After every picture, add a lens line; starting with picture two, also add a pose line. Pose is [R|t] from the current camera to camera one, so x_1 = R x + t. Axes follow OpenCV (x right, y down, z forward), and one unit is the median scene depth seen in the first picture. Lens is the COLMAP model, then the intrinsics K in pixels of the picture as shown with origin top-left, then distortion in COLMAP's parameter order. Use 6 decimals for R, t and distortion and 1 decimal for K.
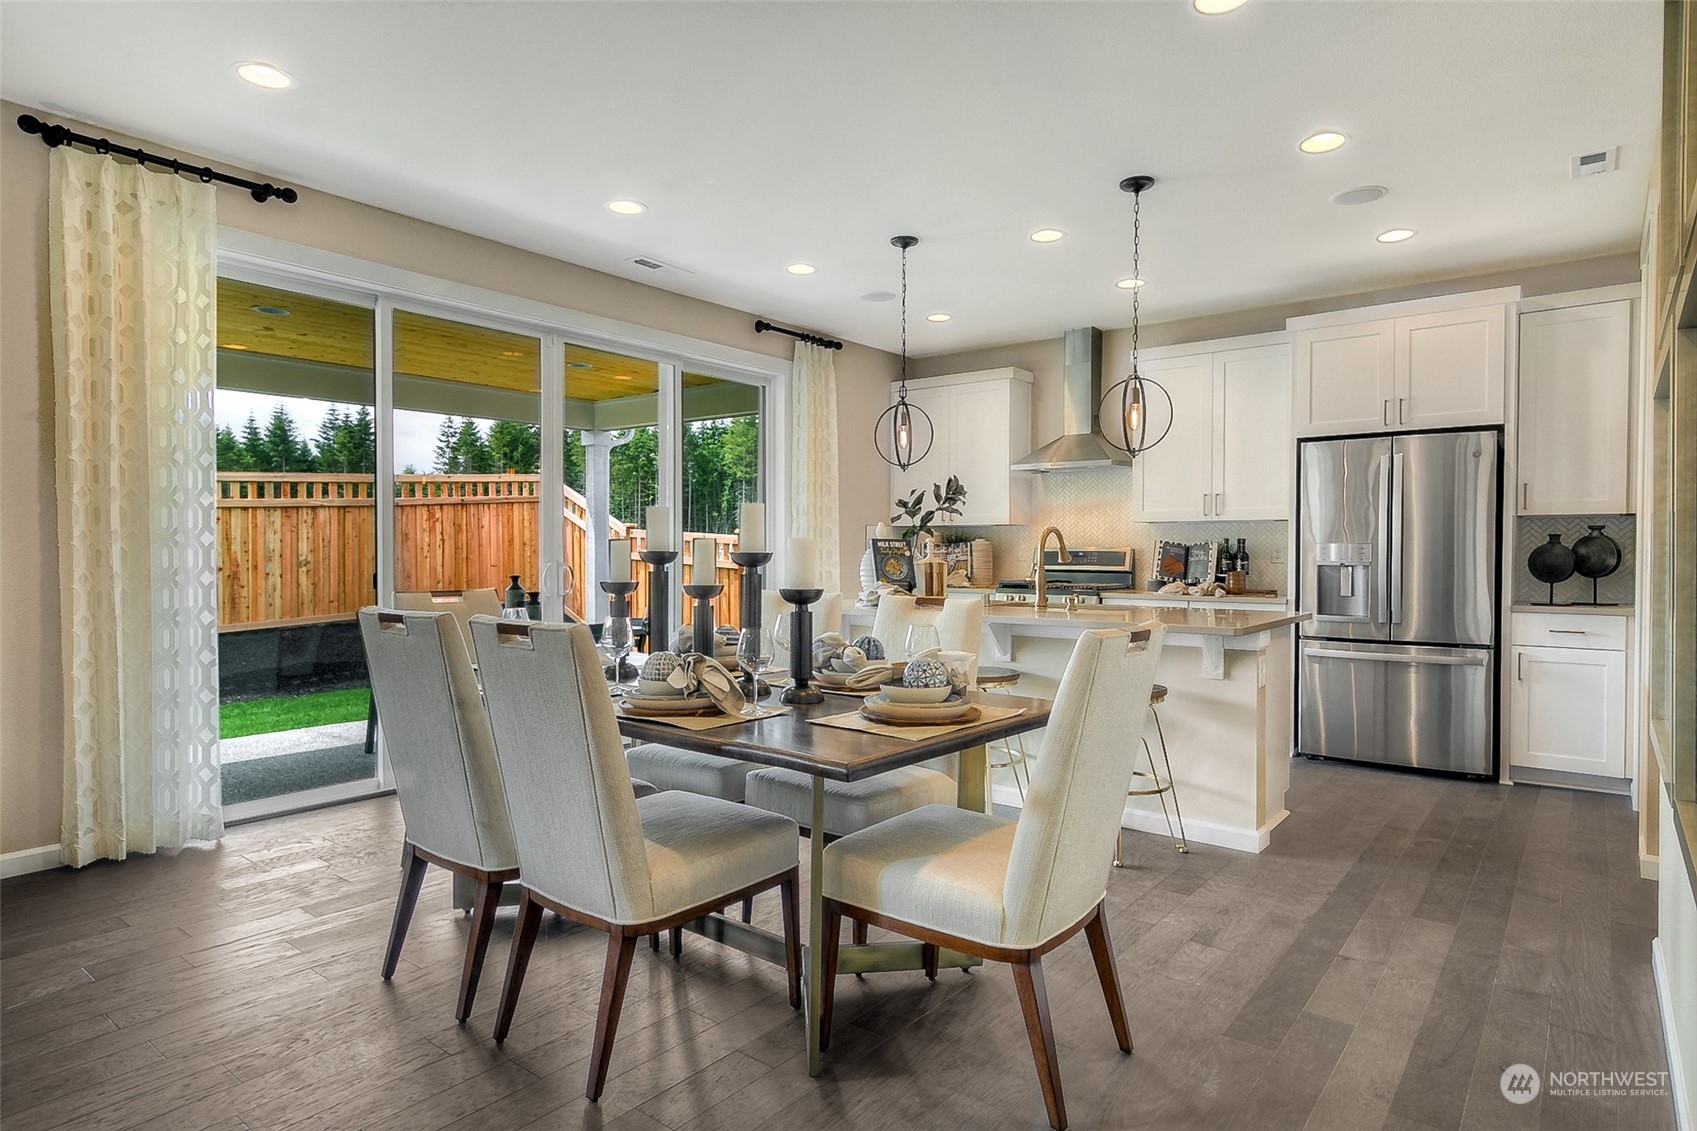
lens RADIAL K [[937.8, 0, 848.5], [0, 937.8, 565.5], [0, 0, 1]] dist [0.001070, 0.000190]
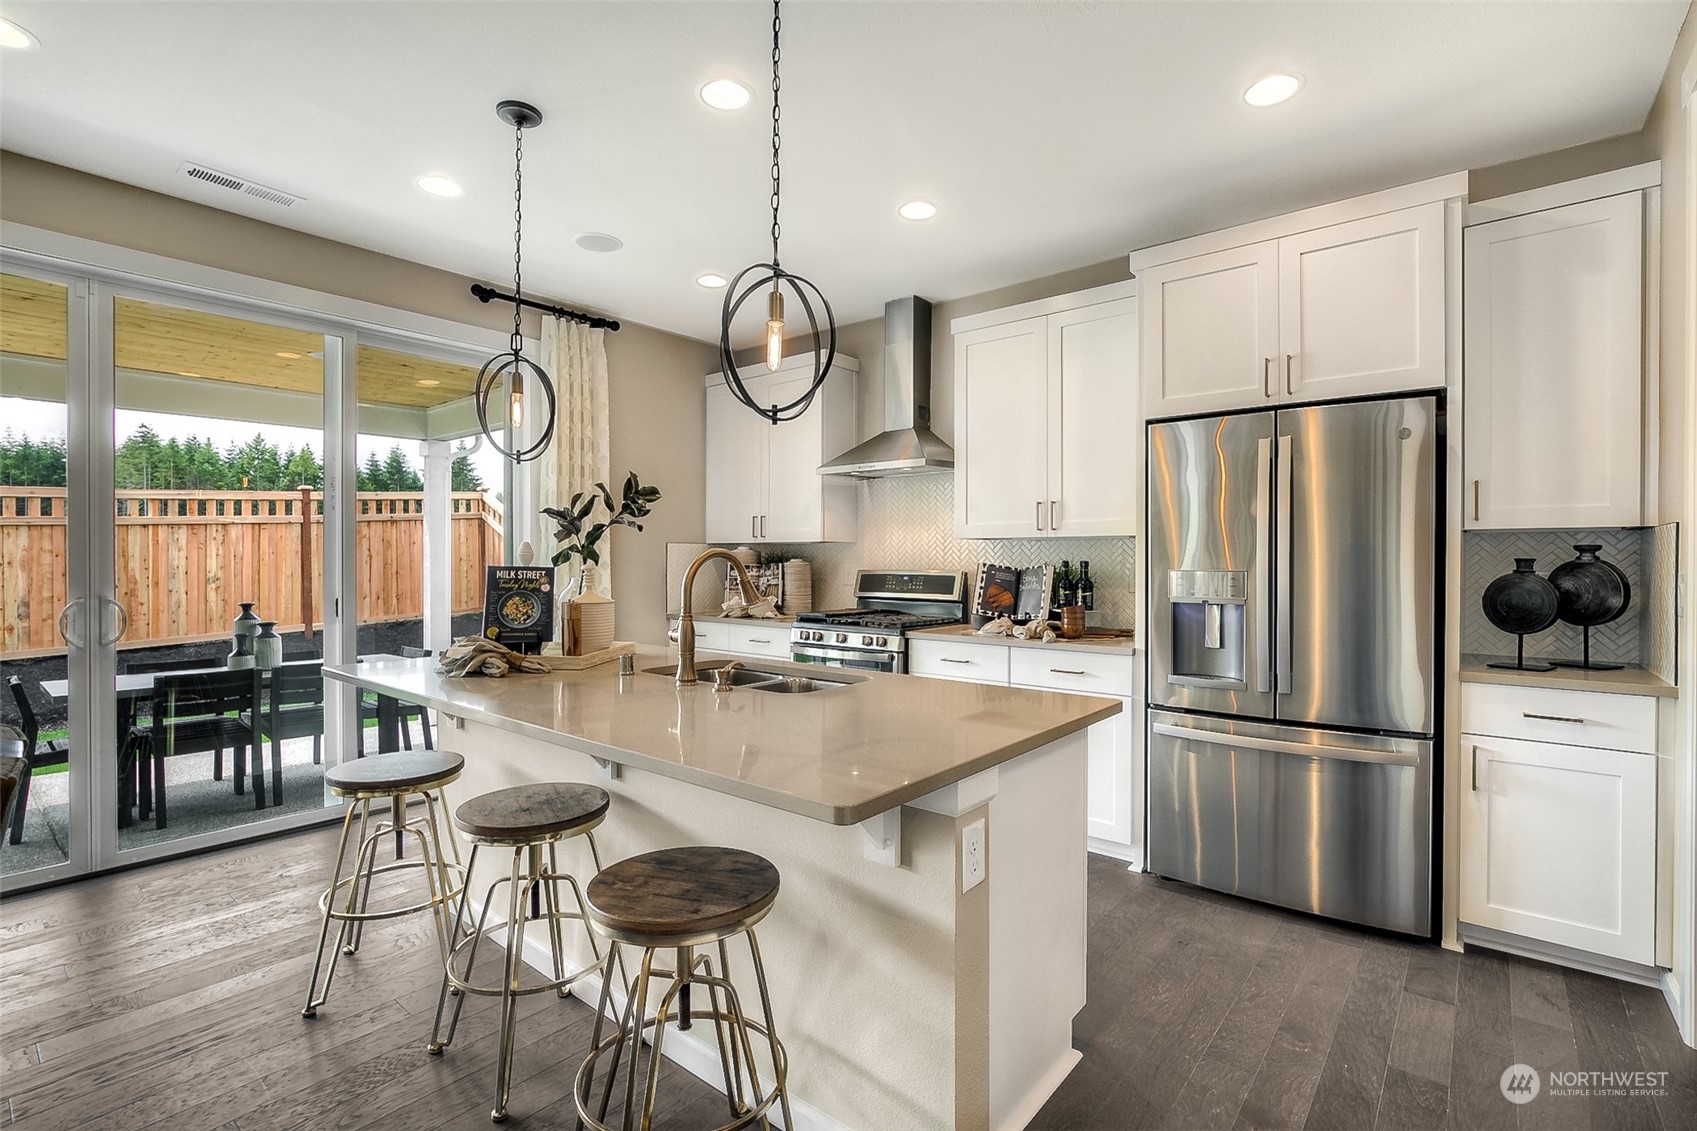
lens RADIAL K [[774.7, 0, 848.5], [0, 774.7, 565.5], [0, 0, 1]] dist [-0.030975, 0.012778]
pose [[0.999843, -0.001500, -0.017659, 0.242939], [0.001351, 0.999964, -0.008420, -0.020337], [0.017671, 0.008395, 0.999809, 0.383290]]
